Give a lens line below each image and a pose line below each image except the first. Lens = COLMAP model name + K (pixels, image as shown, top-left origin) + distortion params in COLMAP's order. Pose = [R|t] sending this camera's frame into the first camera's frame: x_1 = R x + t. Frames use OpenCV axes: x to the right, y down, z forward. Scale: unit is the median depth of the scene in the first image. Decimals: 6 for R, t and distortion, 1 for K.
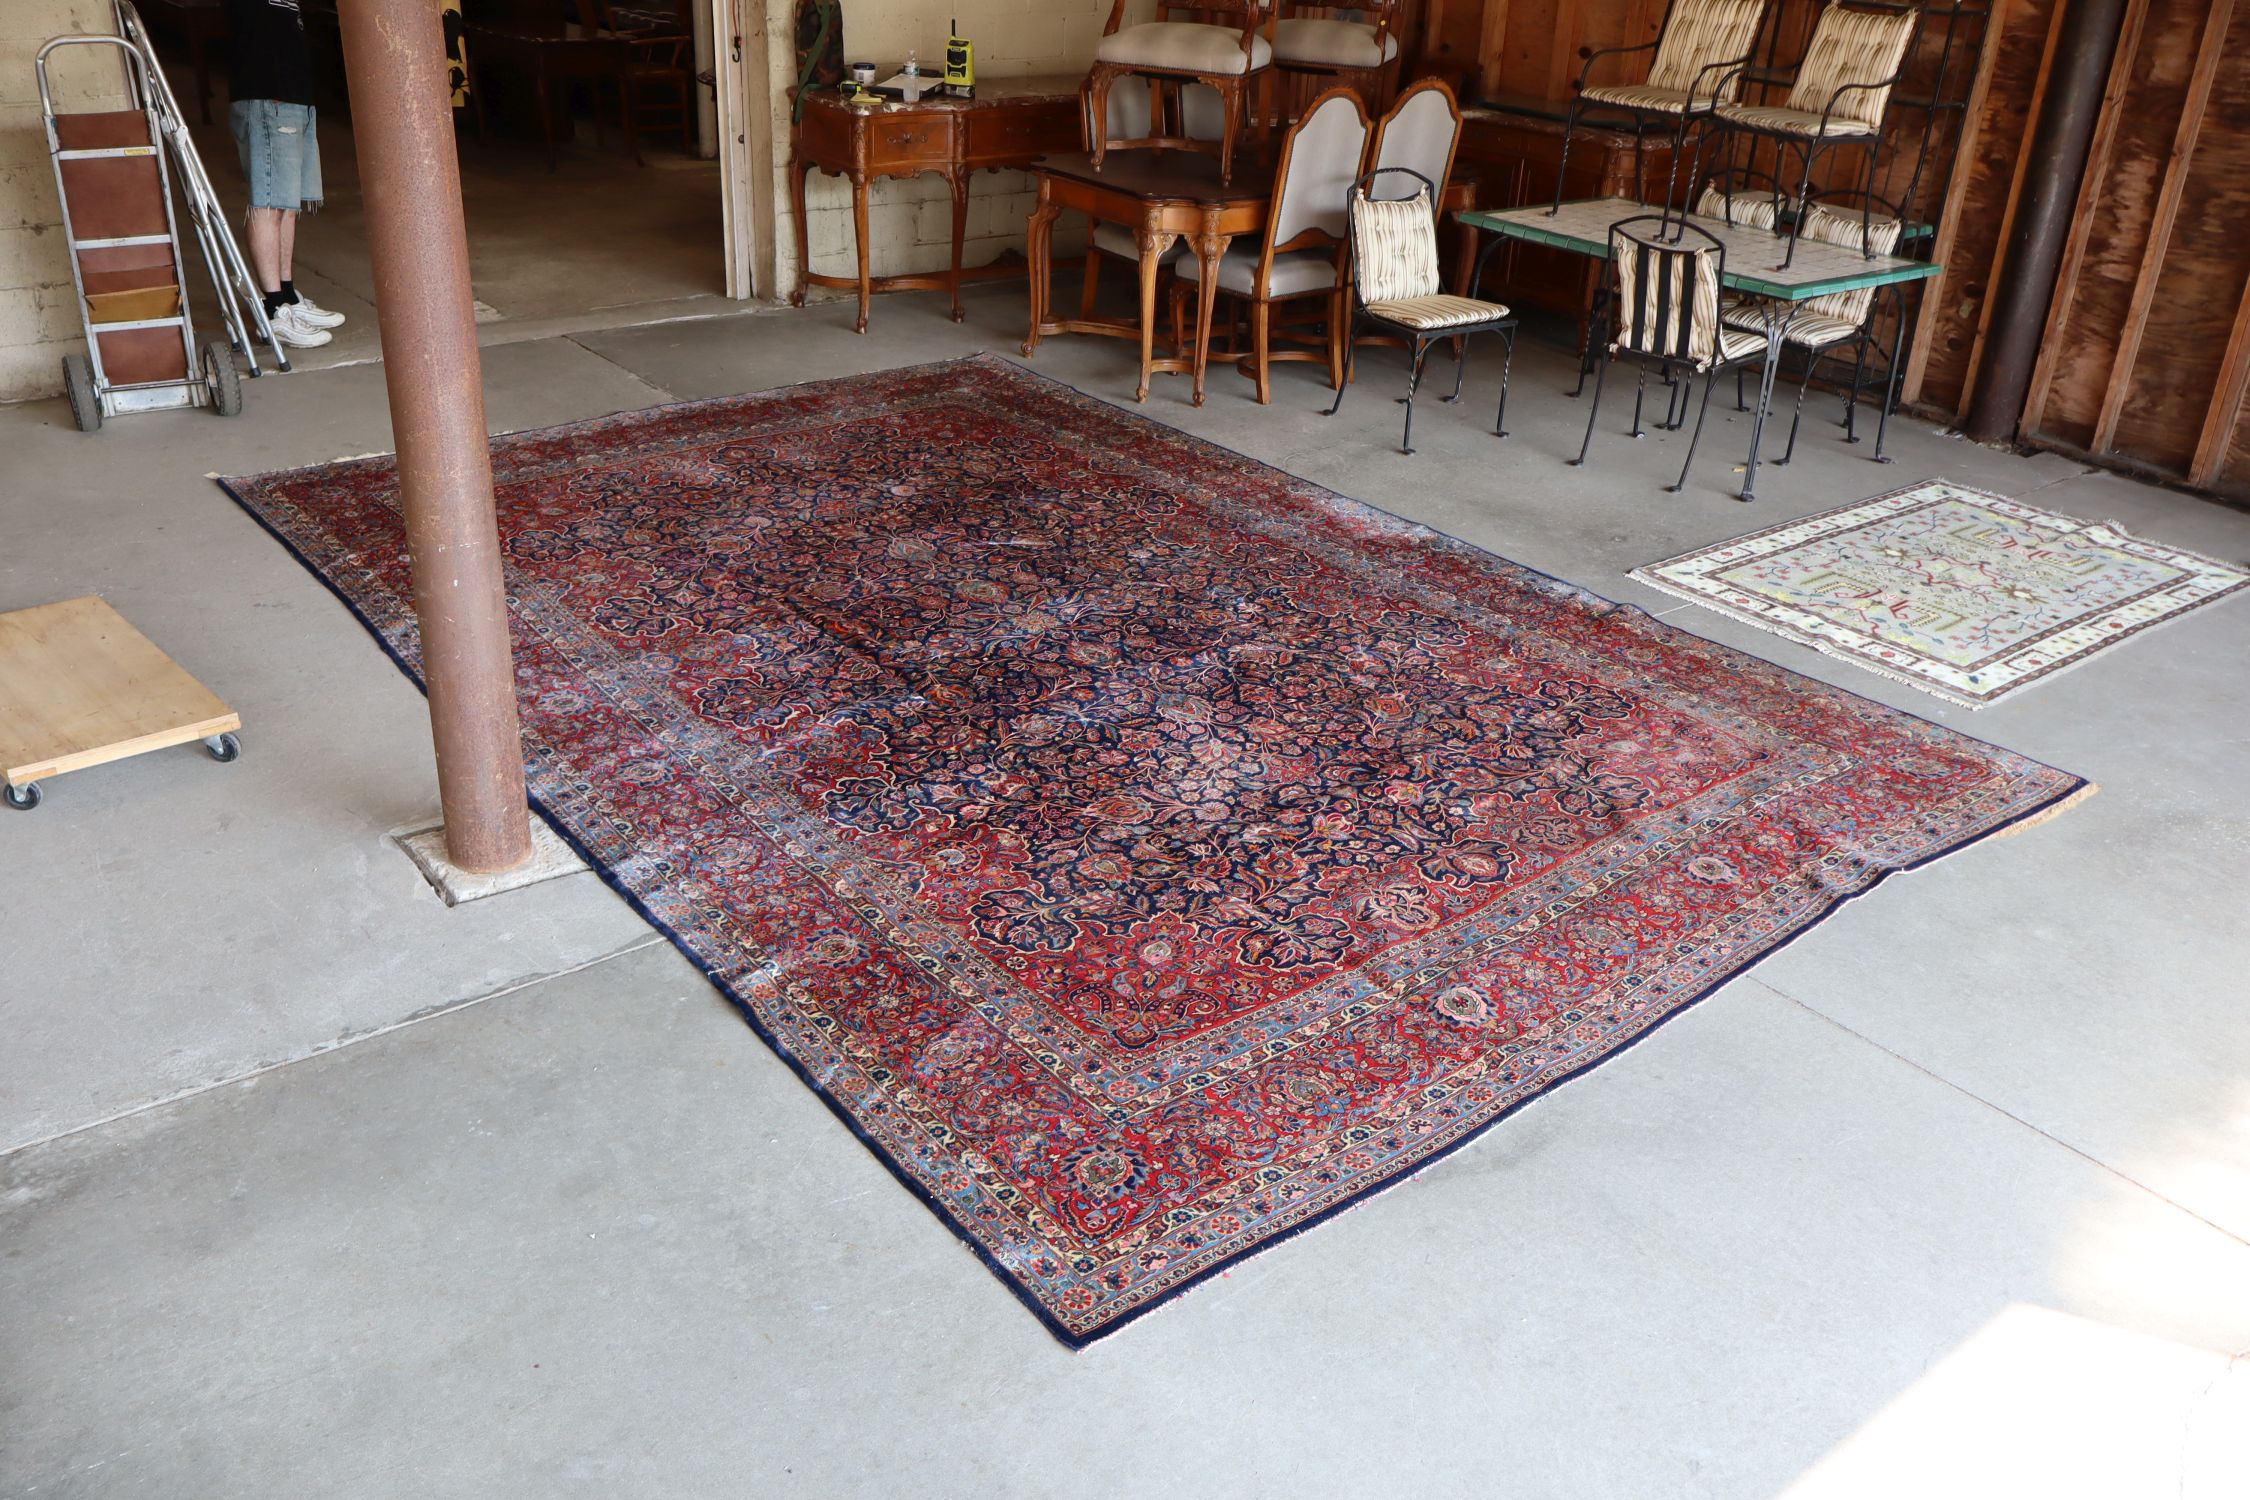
lens RADIAL K [[1860.7, 0, 1125.0], [0, 1860.7, 750.0], [0, 0, 1]] dist [-0.008099, 0.006080]
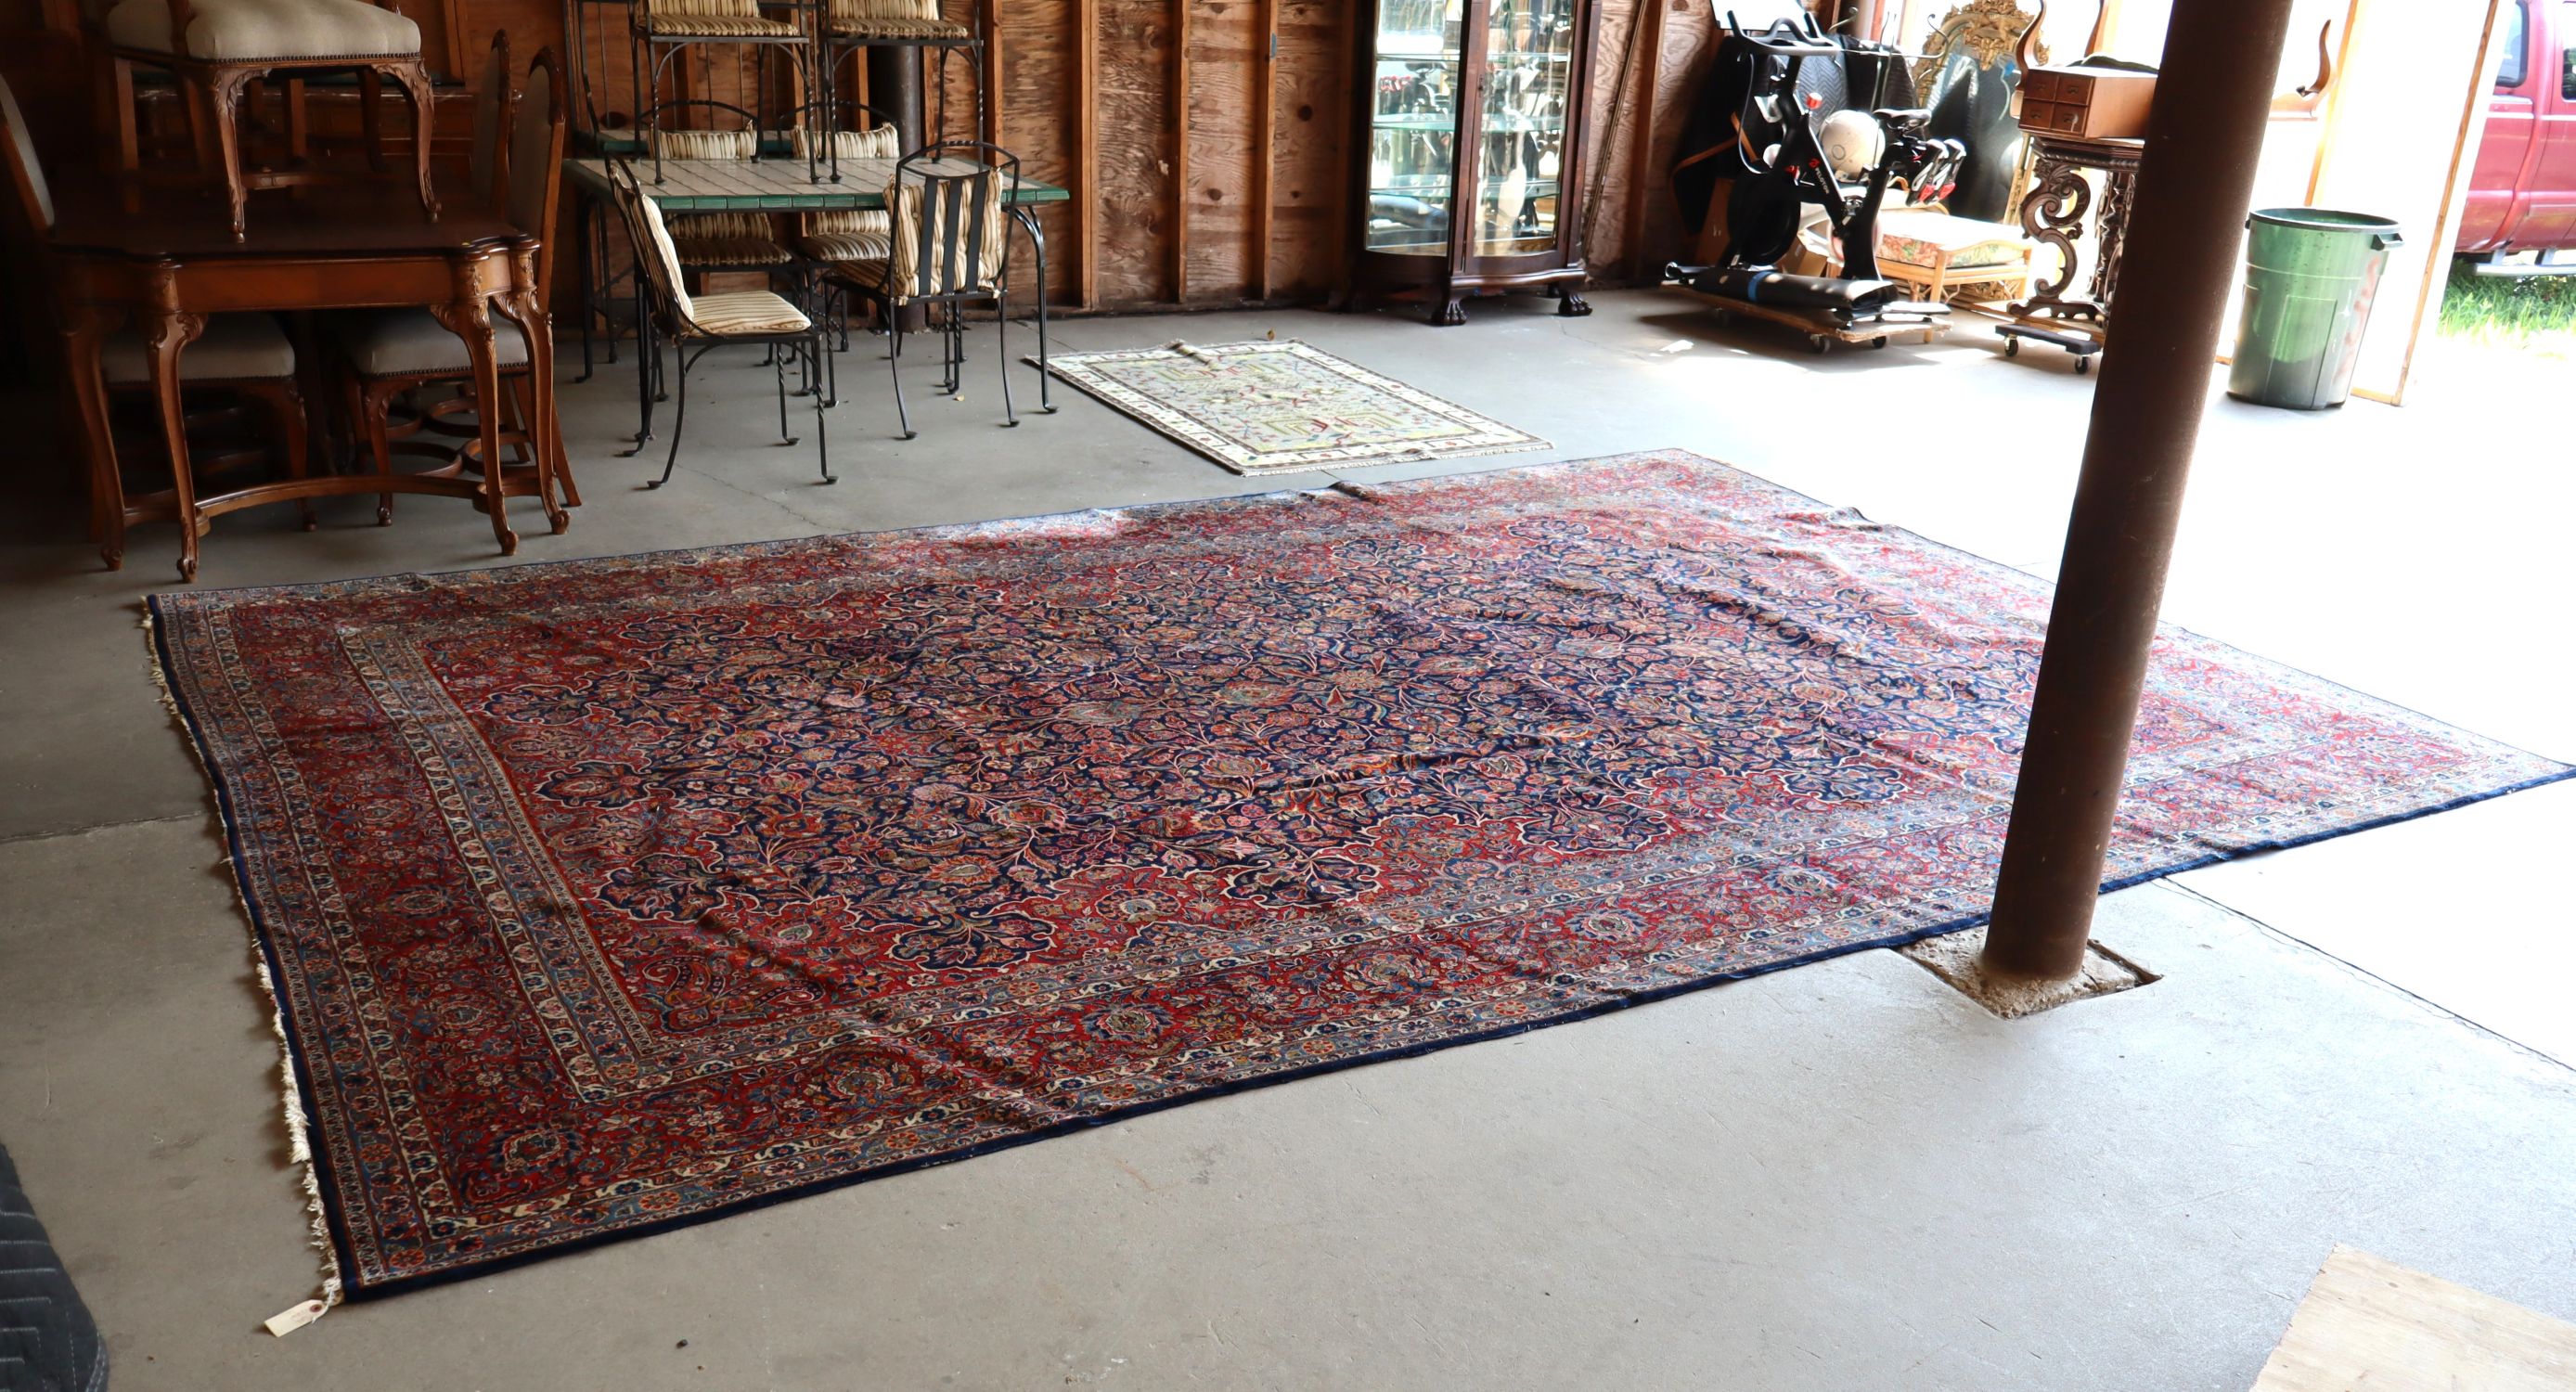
lens RADIAL K [[2121.4, 0, 1273.6], [0, 2121.4, 858.0], [0, 0, 1]] dist [0.005996, 0.000699]
pose [[0.175414, -0.444106, 0.878635, -0.846887], [0.403031, 0.846655, 0.347479, -0.316833], [-0.898218, 0.293165, 0.327503, 0.676518]]
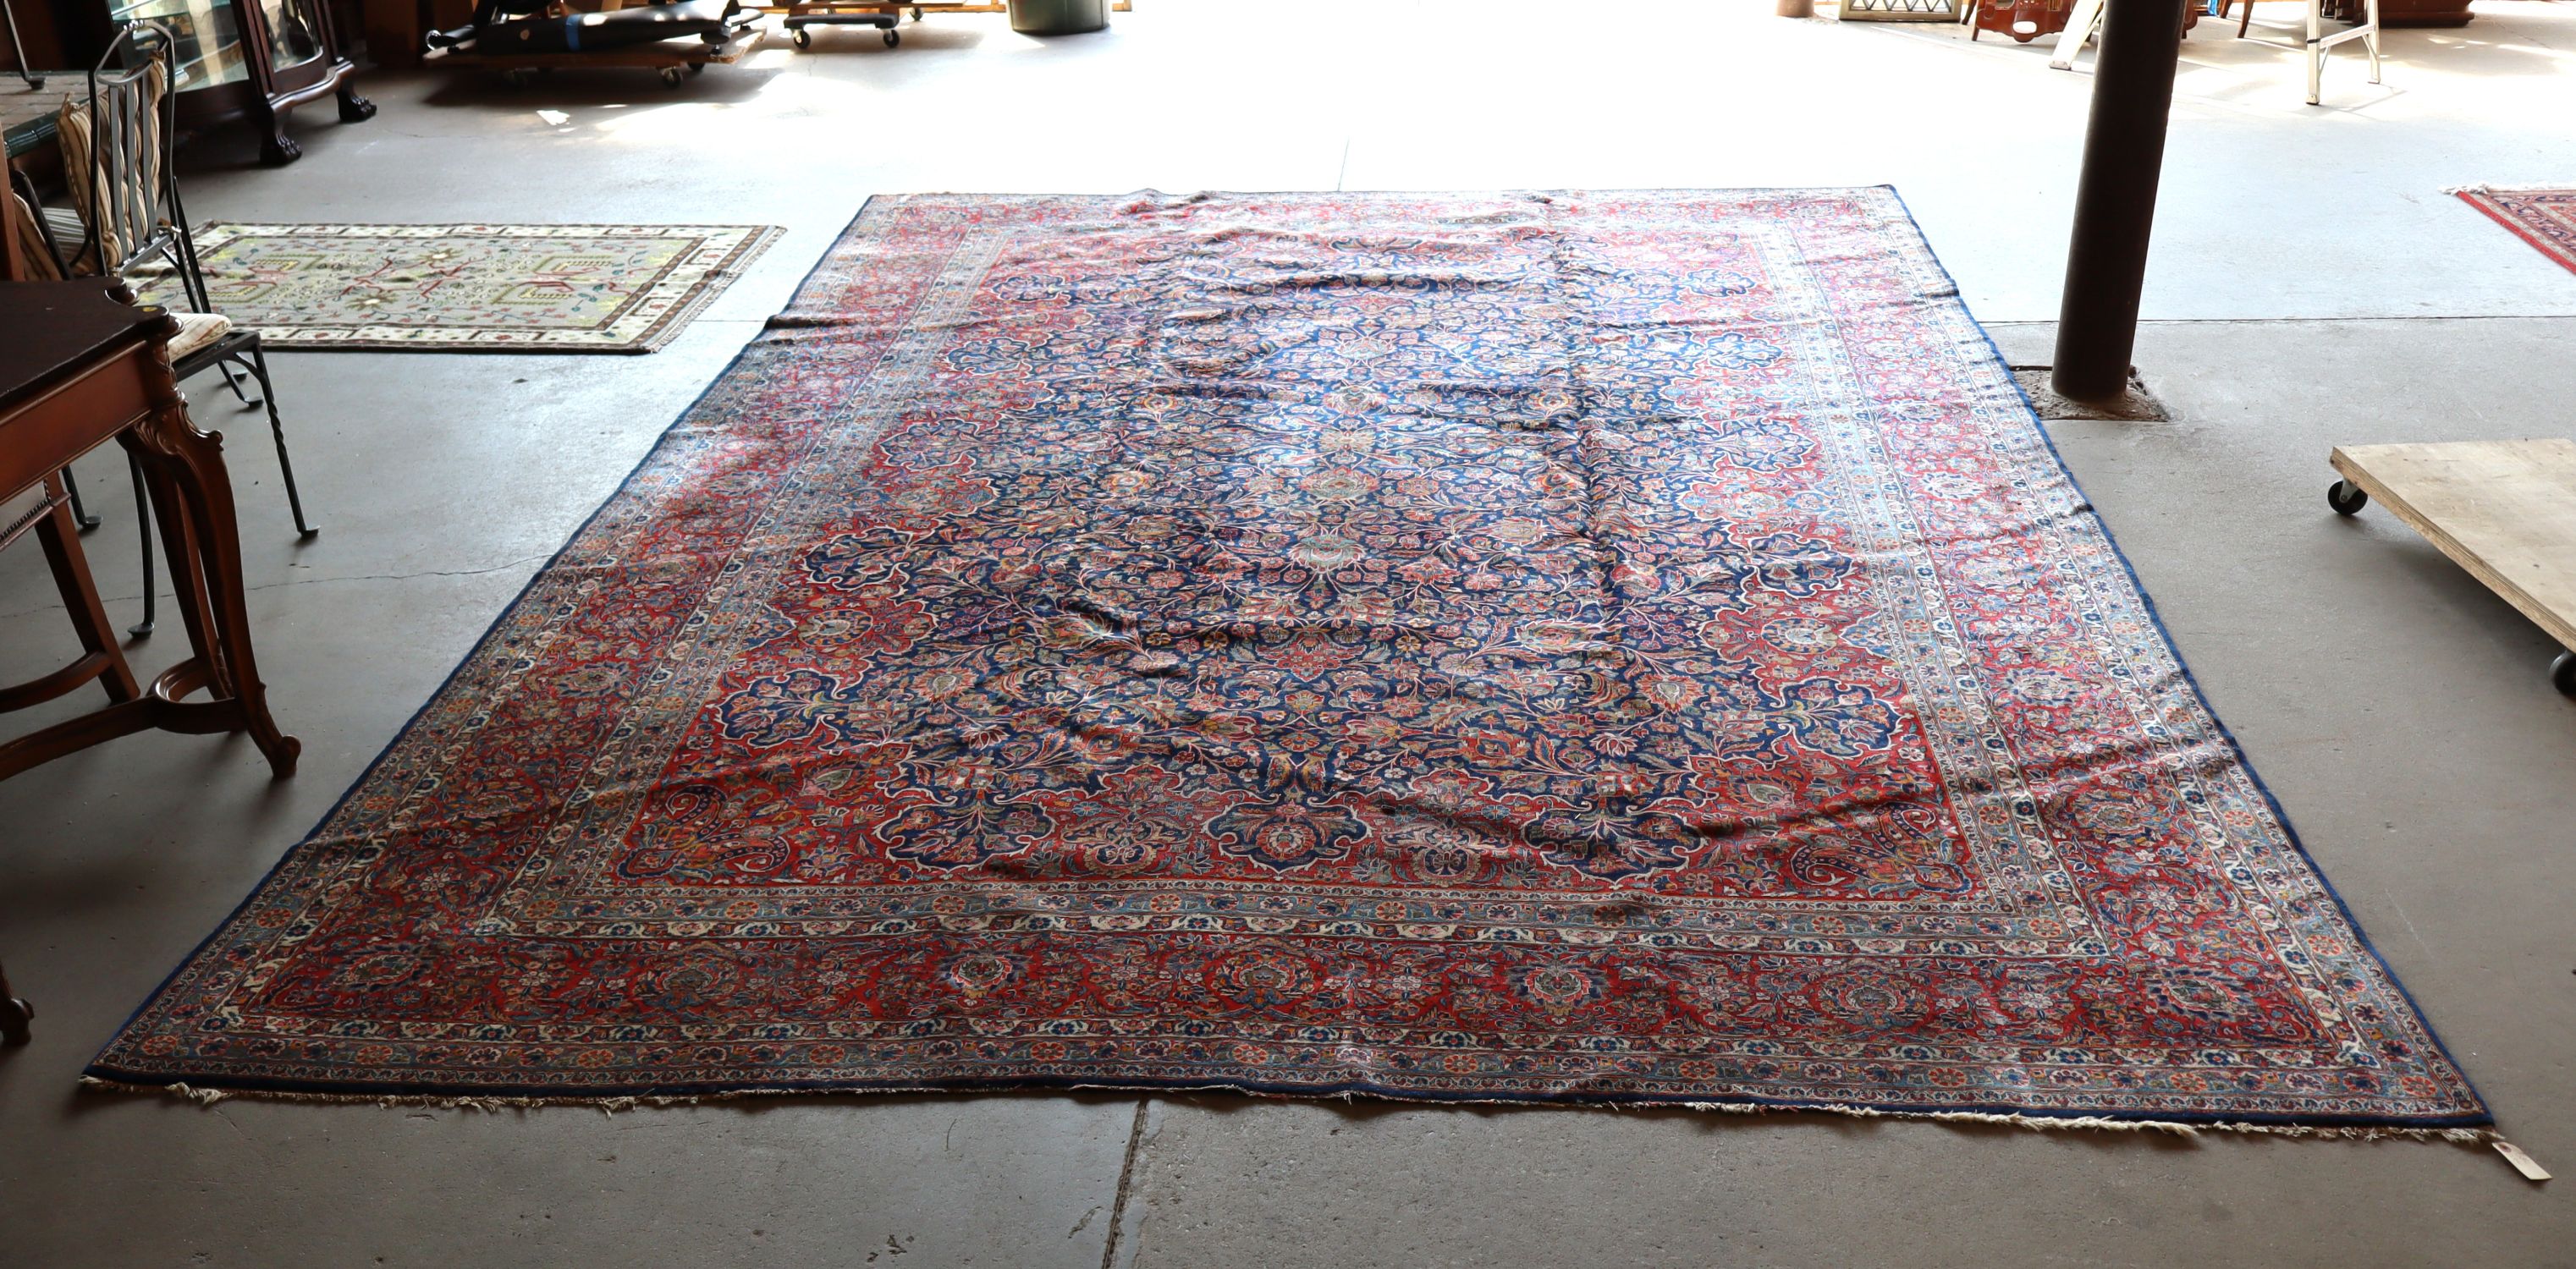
lens RADIAL K [[2265.6, 0, 1288.0], [0, 2265.6, 634.5], [0, 0, 1]] dist [-0.003101, 0.010581]
pose [[-0.736560, -0.314816, 0.598640, -0.578722], [0.286422, 0.656621, 0.697718, -0.635346], [-0.612733, 0.685375, -0.393470, 1.322743]]
